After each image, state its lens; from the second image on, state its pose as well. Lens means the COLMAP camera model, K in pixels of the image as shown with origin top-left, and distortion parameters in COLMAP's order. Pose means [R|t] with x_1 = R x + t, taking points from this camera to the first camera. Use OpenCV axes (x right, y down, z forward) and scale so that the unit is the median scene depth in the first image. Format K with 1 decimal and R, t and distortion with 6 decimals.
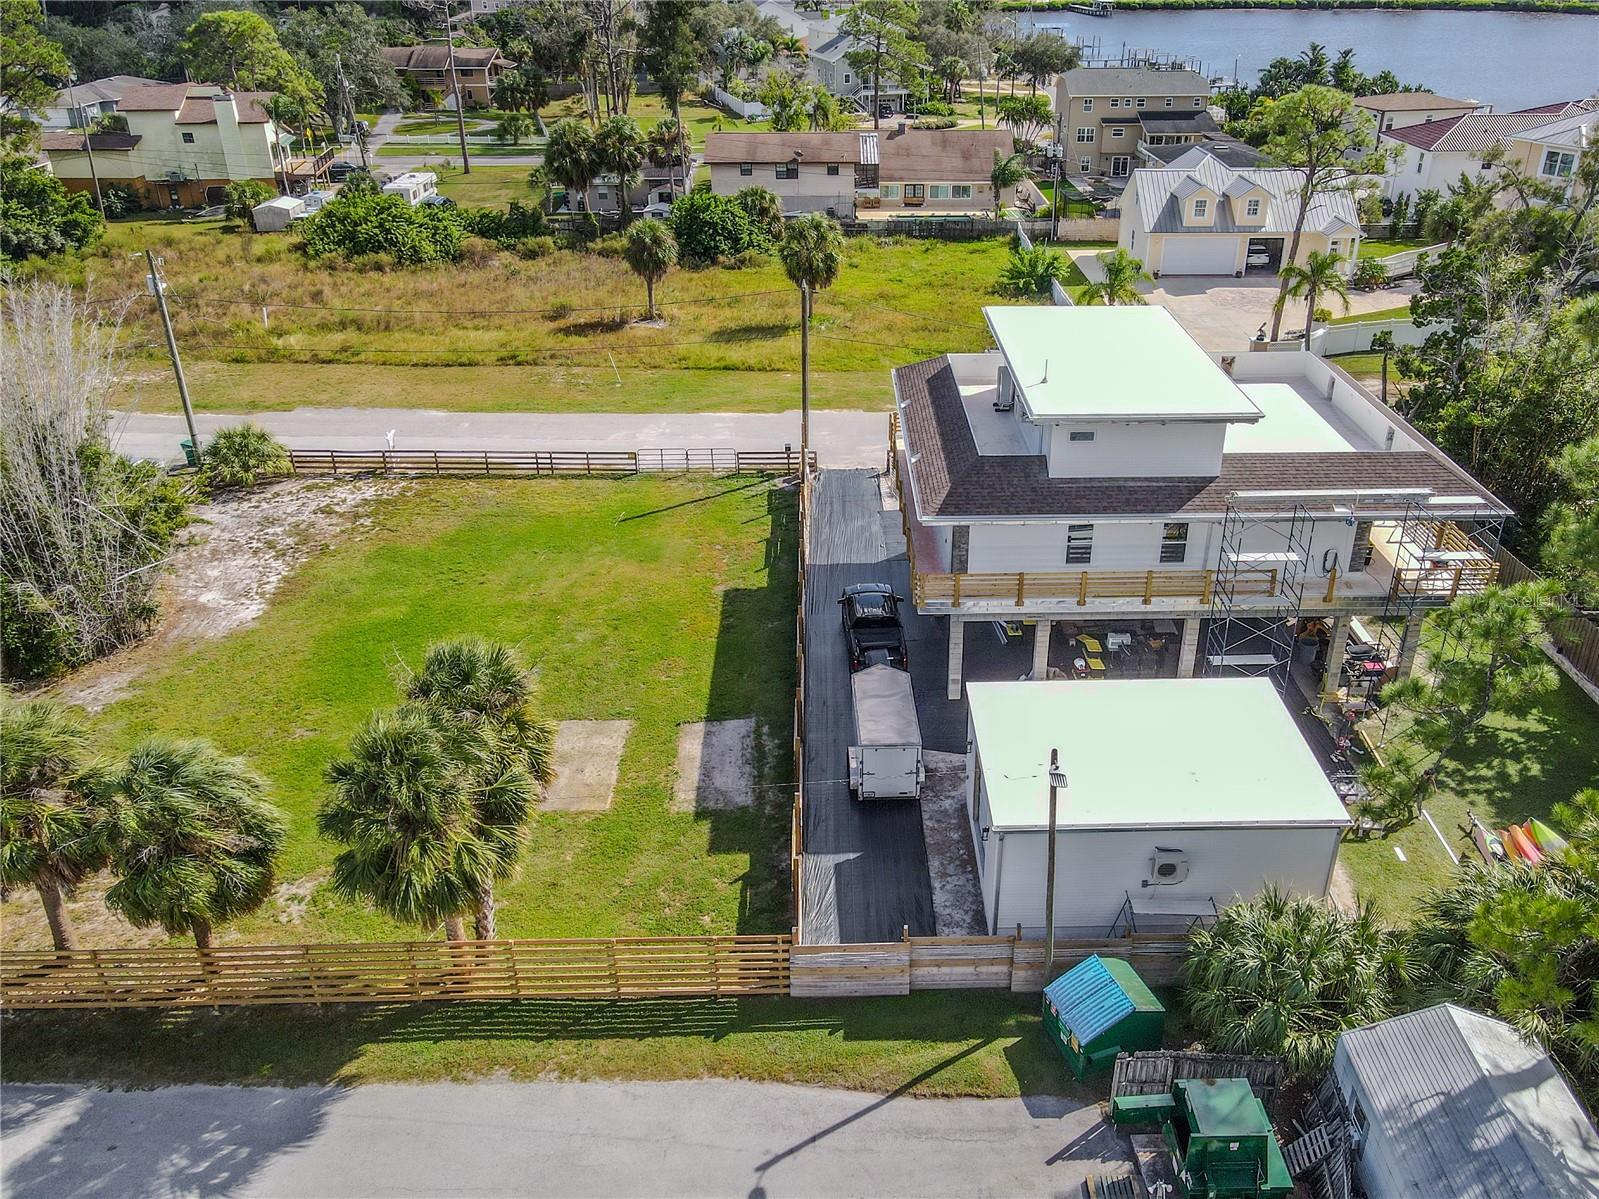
lens RADIAL K [[1261.1, 0, 855.1], [0, 1261.1, 570.5], [0, 0, 1]] dist [0.013870, 0.002281]
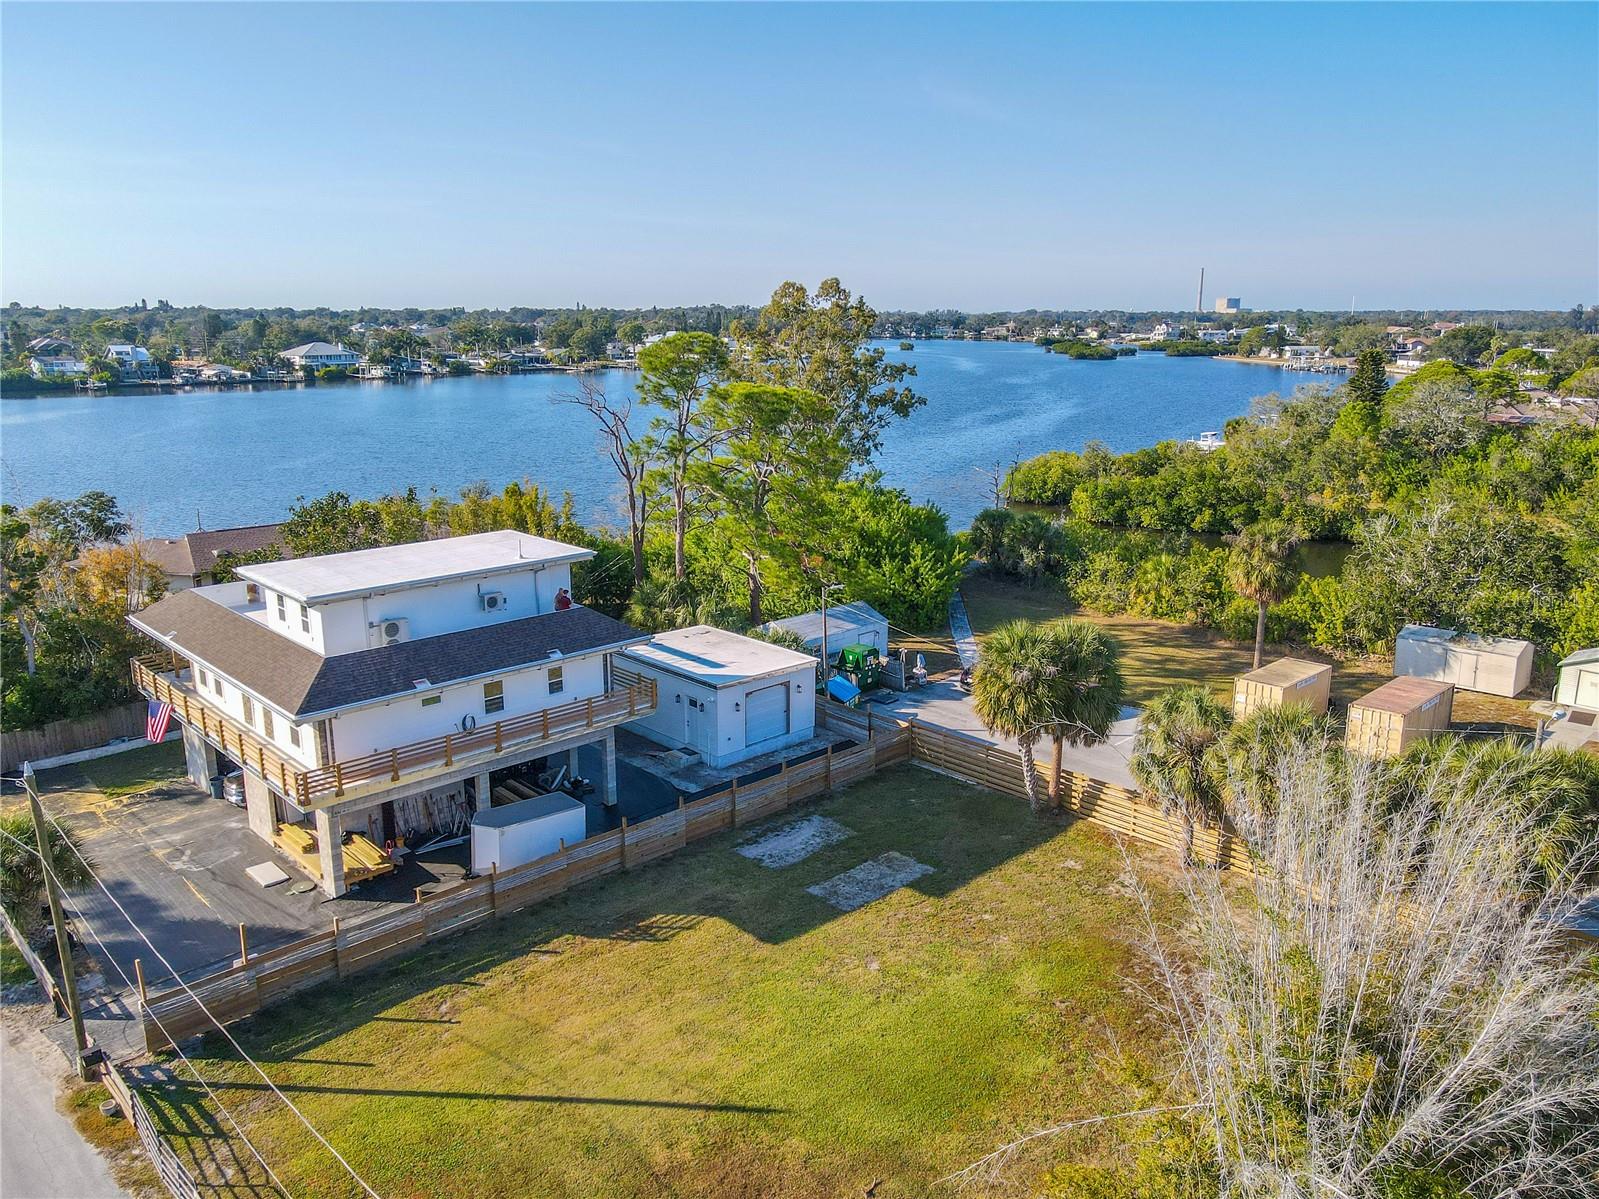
lens RADIAL K [[1181.5, 0, 793.4], [0, 1181.5, 600.0], [0, 0, 1]] dist [0.012810, 0.008576]
pose [[-0.667552, -0.179374, 0.722634, -0.637364], [0.336270, 0.793293, 0.507552, -0.442641], [-0.664302, 0.581817, -0.469246, 0.987003]]
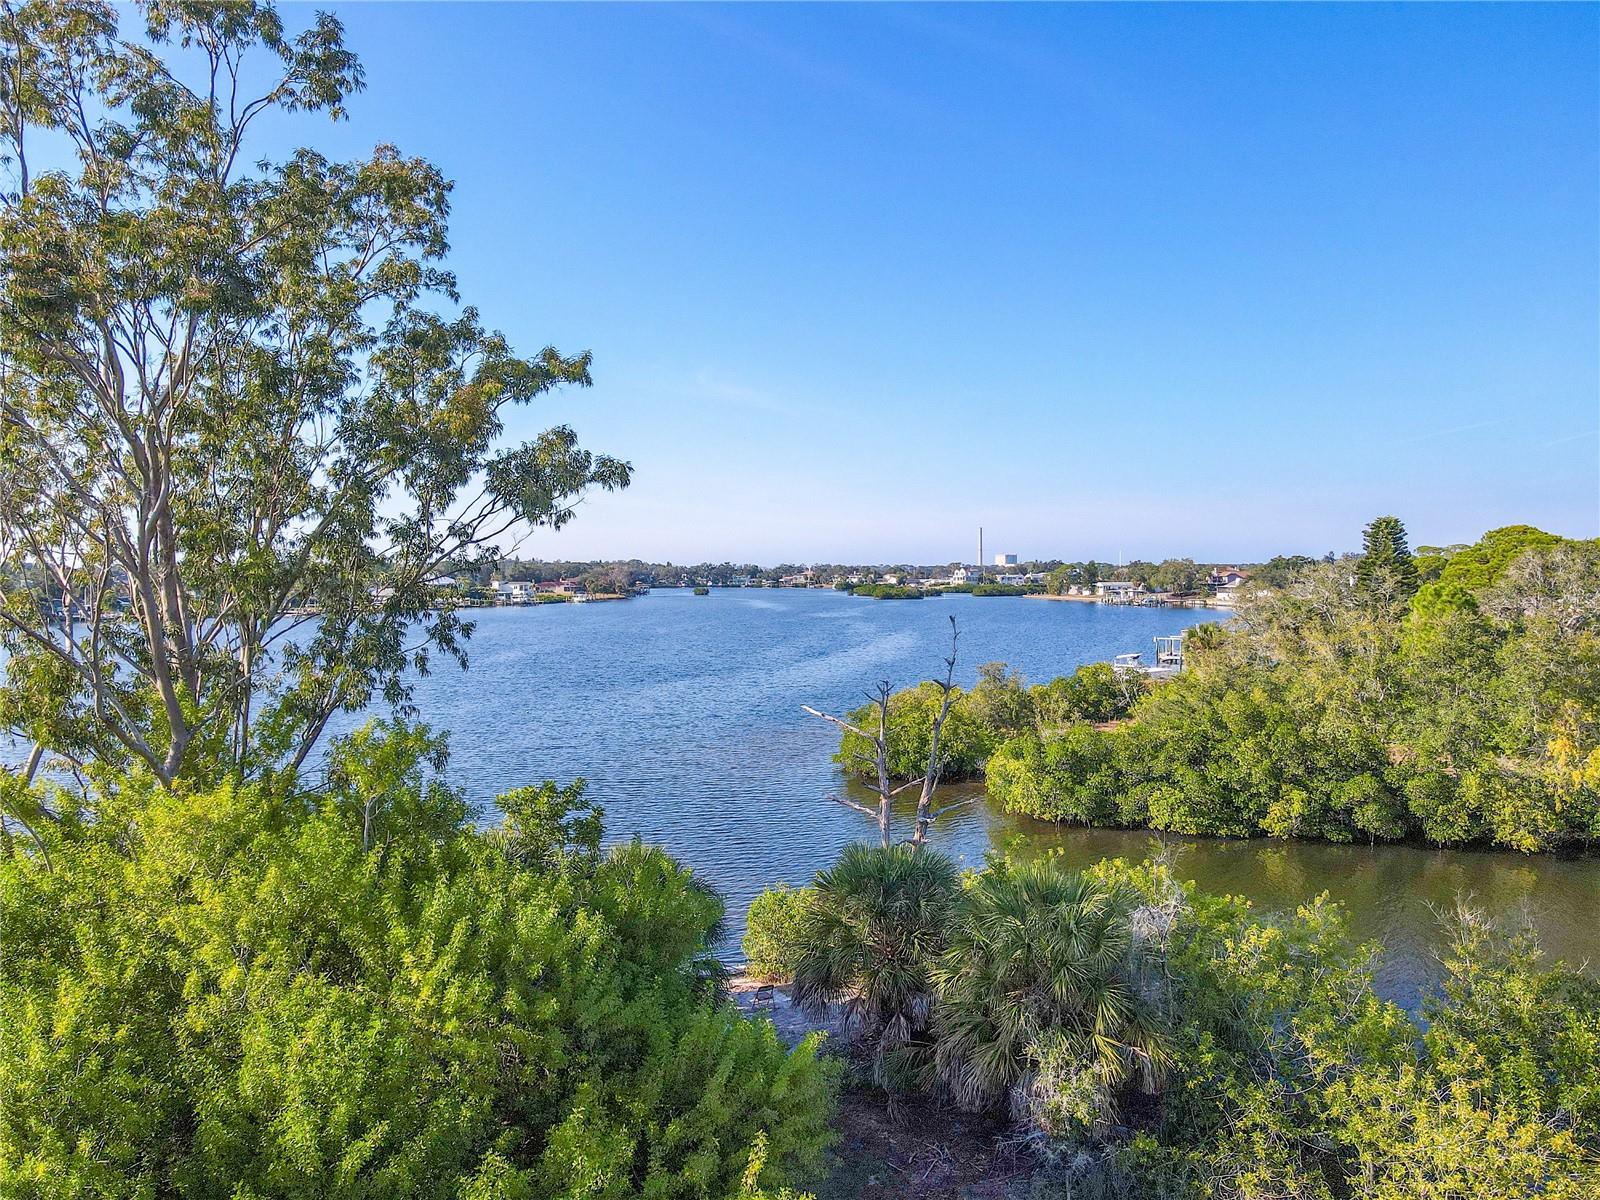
lens RADIAL K [[1177.6, 0, 796.5], [0, 1177.6, 614.3], [0, 0, 1]] dist [0.011131, 0.009207]
pose [[-0.783456, -0.020335, 0.621115, 0.118311], [0.286581, 0.875025, 0.390131, 0.106369], [-0.551424, 0.483650, -0.679716, 0.255260]]
